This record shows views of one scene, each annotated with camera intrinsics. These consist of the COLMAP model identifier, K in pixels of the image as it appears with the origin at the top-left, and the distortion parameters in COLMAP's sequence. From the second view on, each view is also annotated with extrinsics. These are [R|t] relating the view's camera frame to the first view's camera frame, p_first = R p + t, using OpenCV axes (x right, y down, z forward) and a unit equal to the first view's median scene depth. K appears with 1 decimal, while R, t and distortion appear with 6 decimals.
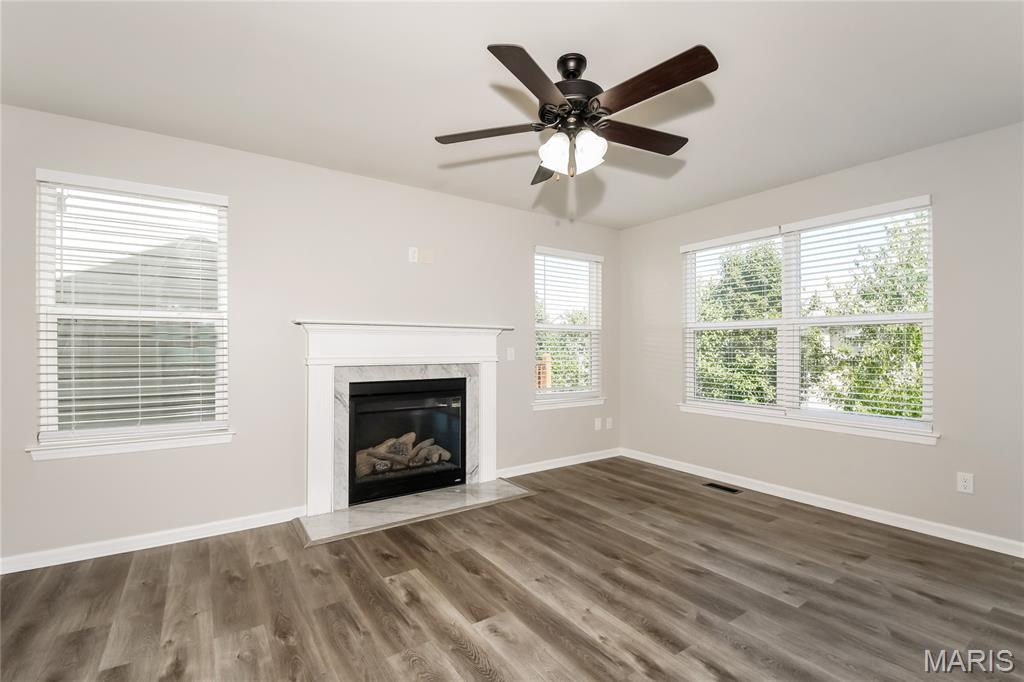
lens RADIAL K [[452.3, 0, 505.3], [0, 452.3, 344.6], [0, 0, 1]] dist [-0.004927, -0.002646]
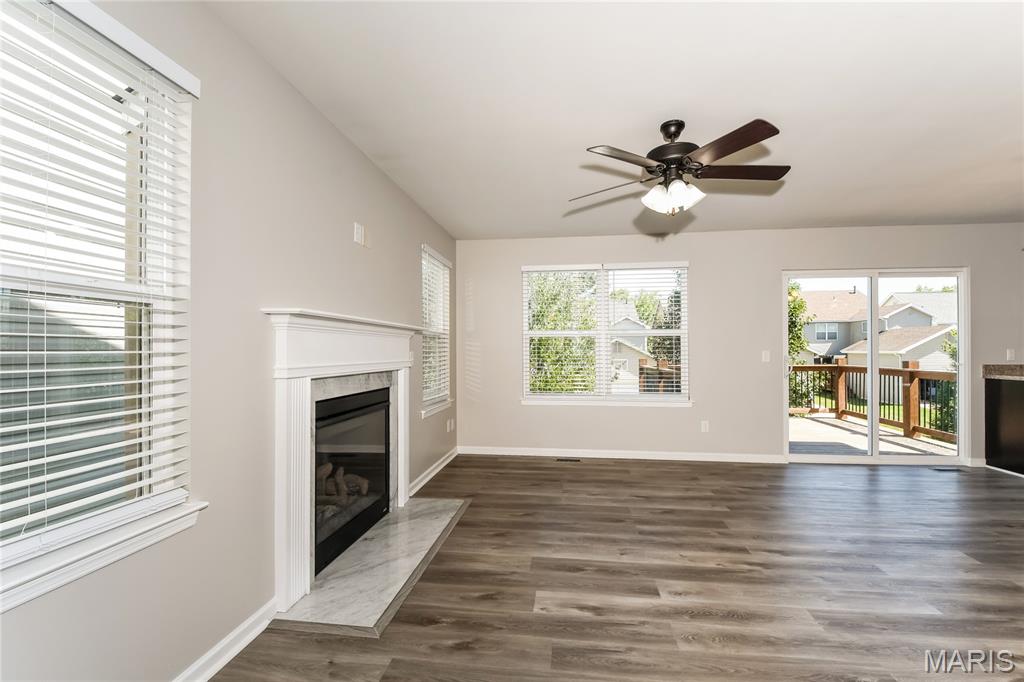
lens RADIAL K [[452.3, 0, 506.6], [0, 452.3, 346.6], [0, 0, 1]] dist [-0.004927, -0.002646]
pose [[0.668166, 0.004890, 0.743997, -0.750529], [-0.002829, 0.999988, -0.004032, -0.000423], [-0.744007, 0.000589, 0.668171, 0.345073]]
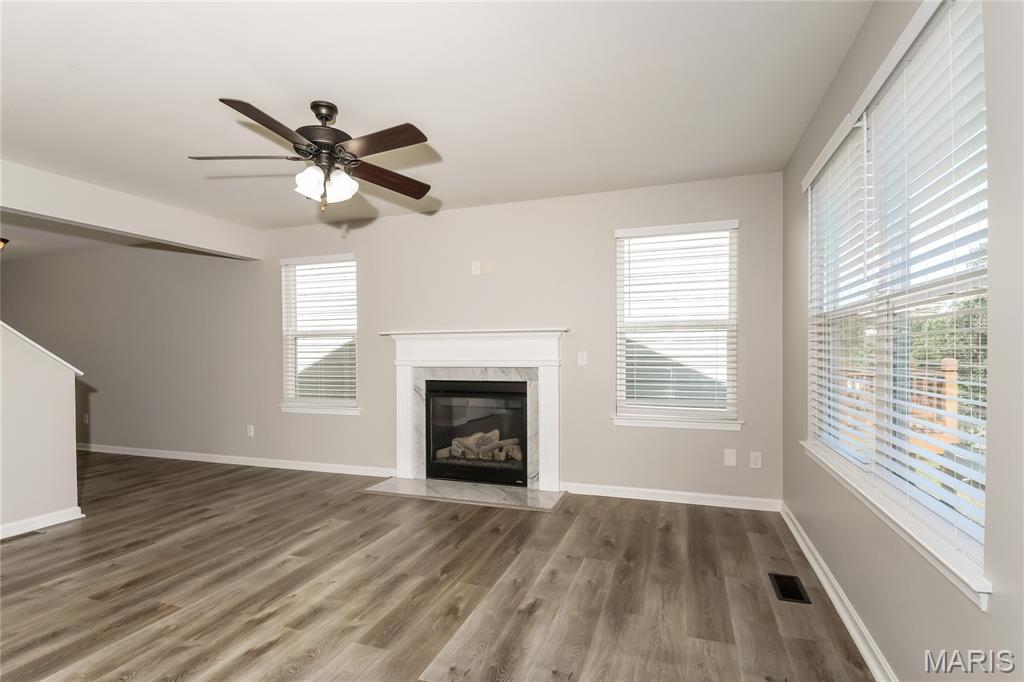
lens RADIAL K [[486.0, 0, 506.5], [0, 486.0, 347.4], [0, 0, 1]] dist [0.001630, -0.001125]
pose [[0.602139, -0.011151, -0.798313, 0.973109], [0.012526, 0.999911, -0.004519, 0.002617], [0.798293, -0.007279, 0.602226, 0.413254]]
